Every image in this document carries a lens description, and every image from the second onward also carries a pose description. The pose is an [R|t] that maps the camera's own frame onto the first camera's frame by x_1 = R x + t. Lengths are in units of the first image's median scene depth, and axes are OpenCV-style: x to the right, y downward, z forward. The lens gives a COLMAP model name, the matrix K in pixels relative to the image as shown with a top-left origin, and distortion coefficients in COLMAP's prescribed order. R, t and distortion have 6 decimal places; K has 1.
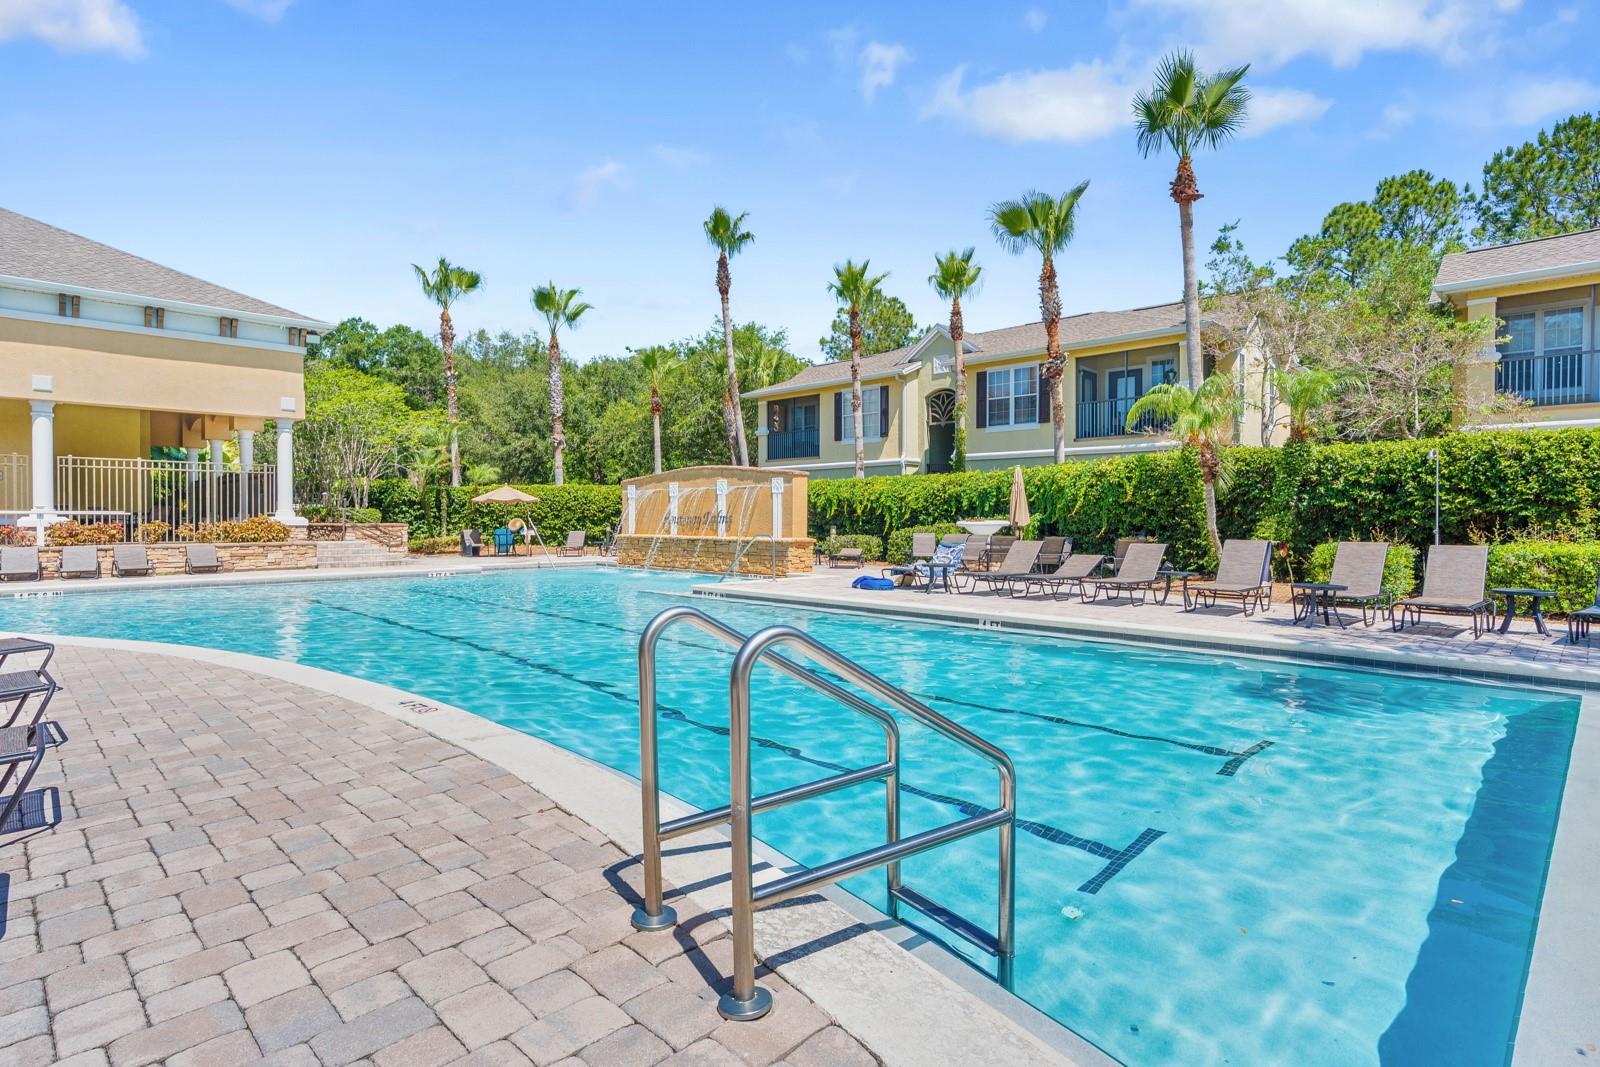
lens RADIAL K [[820.7, 0, 800.7], [0, 820.7, 526.6], [0, 0, 1]] dist [-0.003664, -0.000057]
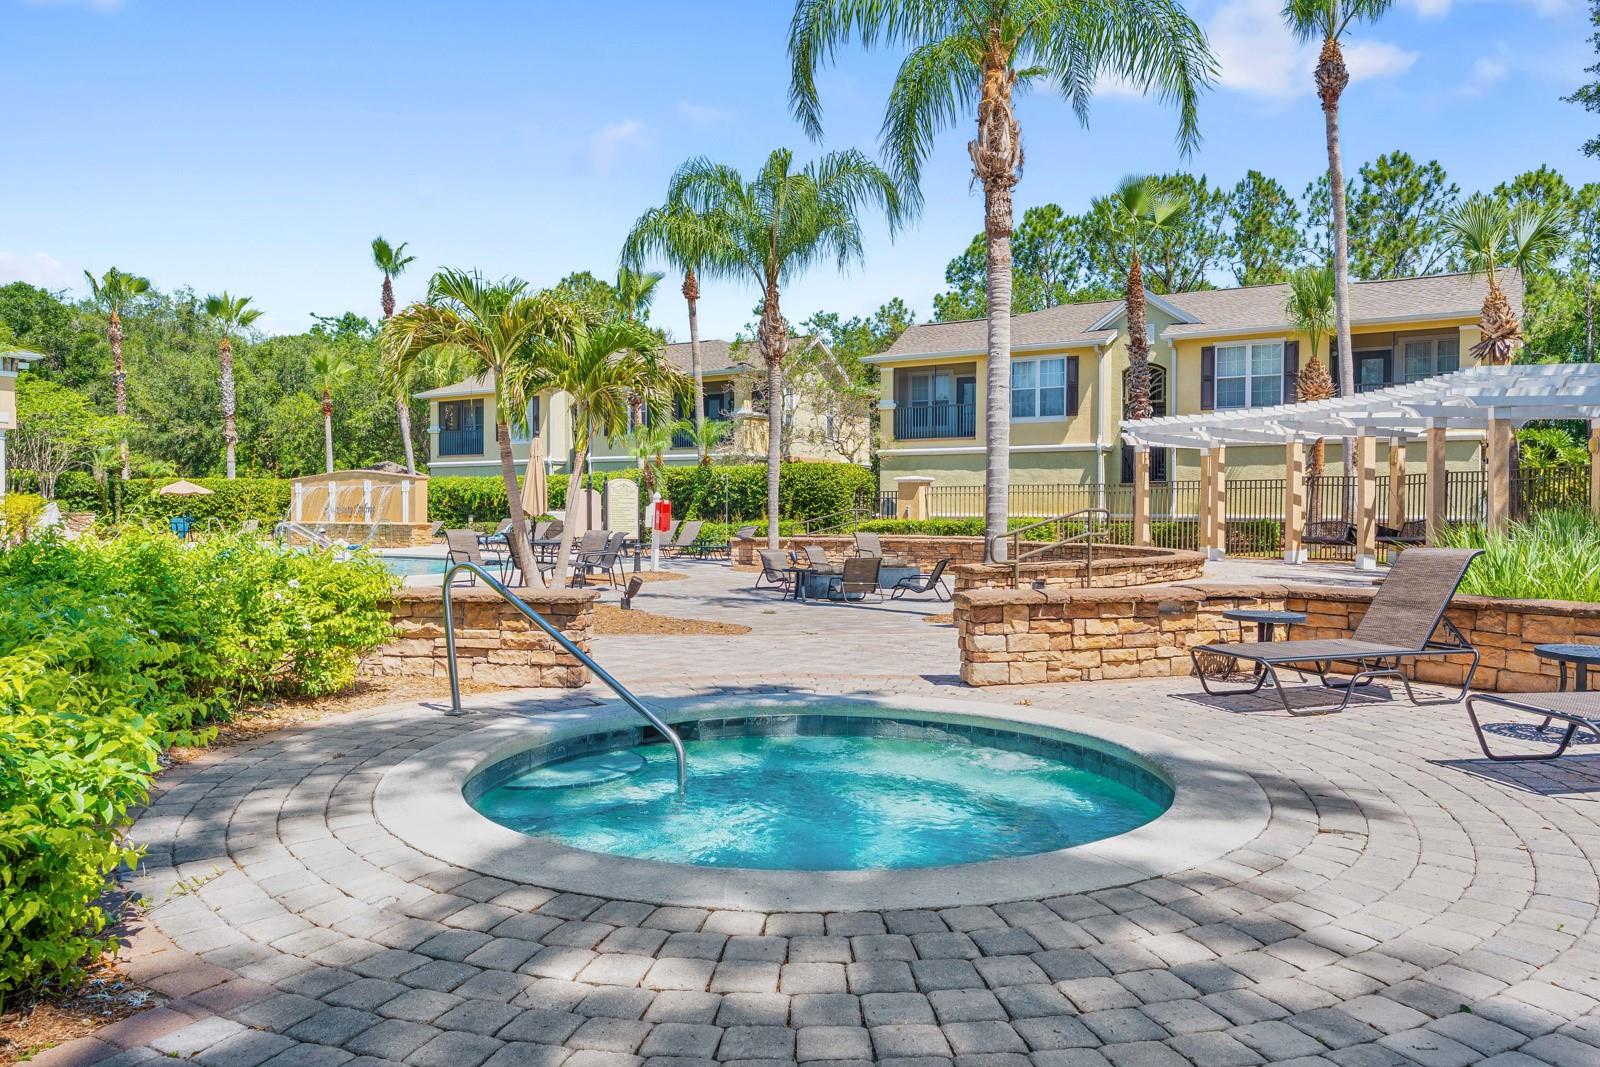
lens RADIAL K [[1085.7, 0, 800.0], [0, 1085.7, 533.5], [0, 0, 1]] dist [0.010290, 0.003649]
pose [[0.978770, -0.003023, 0.204940, 0.156145], [0.000753, 0.999938, 0.011152, 0.007509], [-0.204961, -0.010761, 0.978711, -0.607537]]
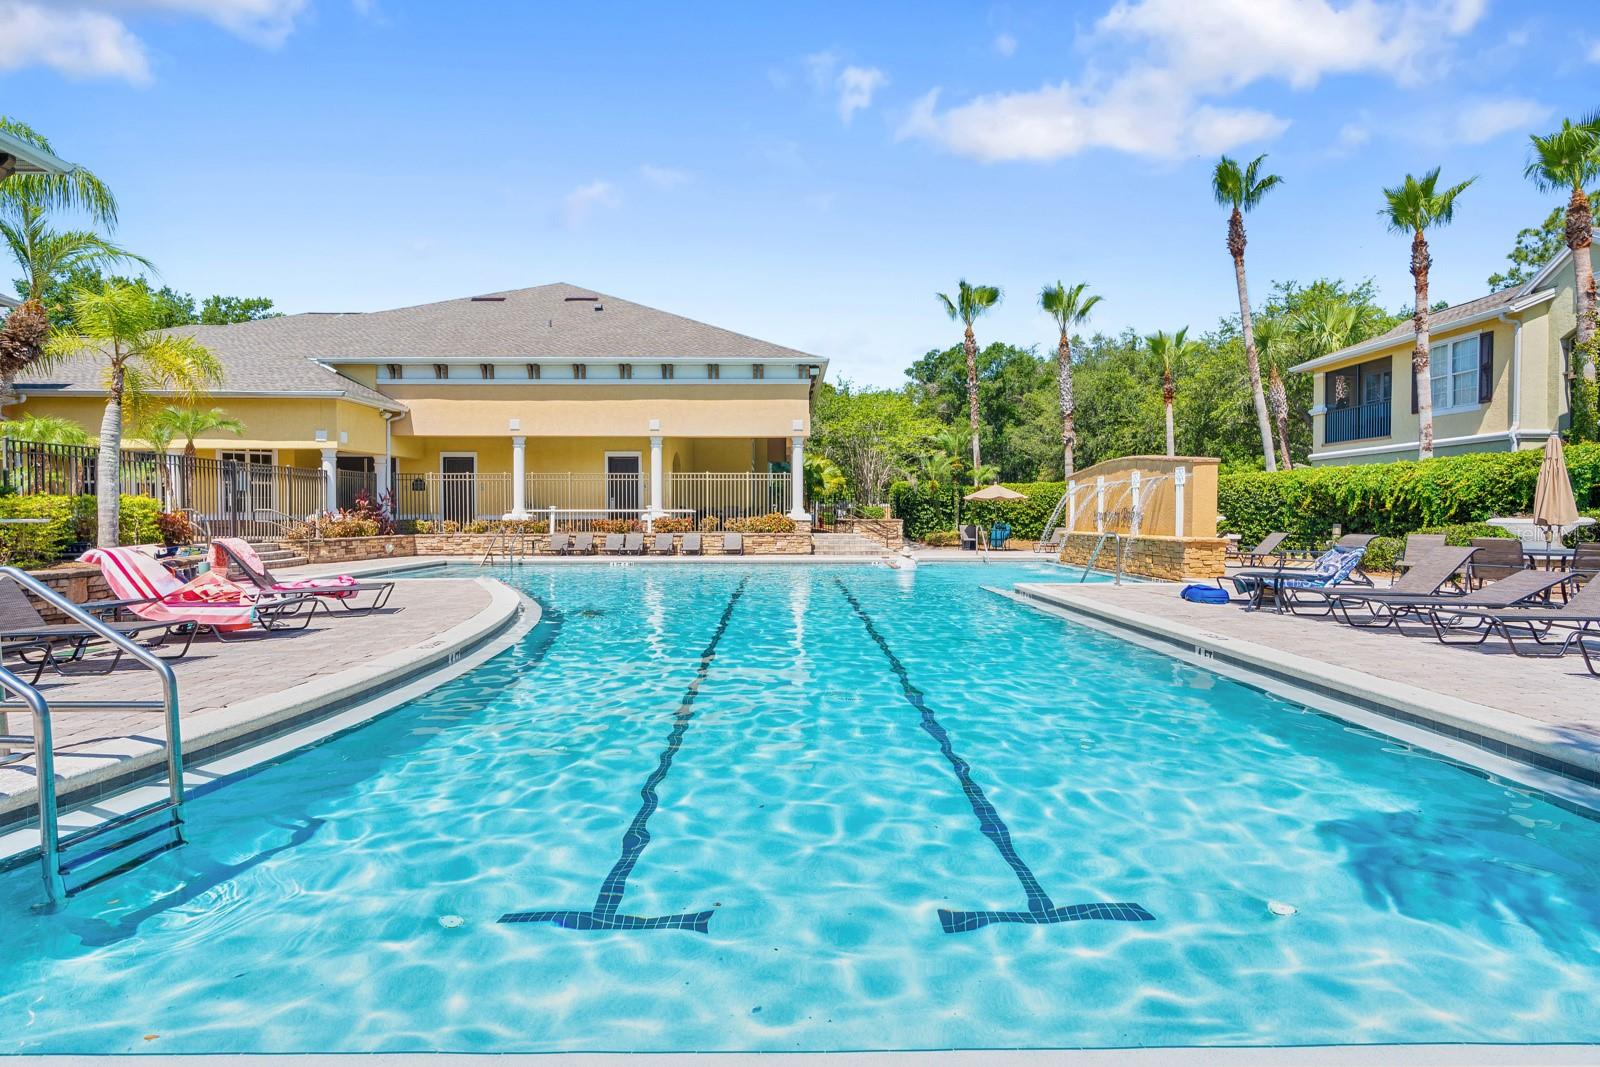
lens RADIAL K [[794.1, 0, 803.1], [0, 794.1, 521.8], [0, 0, 1]] dist [0.000454, 0.000812]
pose [[0.717385, 0.005383, -0.696656, 0.163161], [-0.007200, 0.999974, 0.000313, 0.000352], [0.696640, 0.004791, 0.717405, 0.079407]]
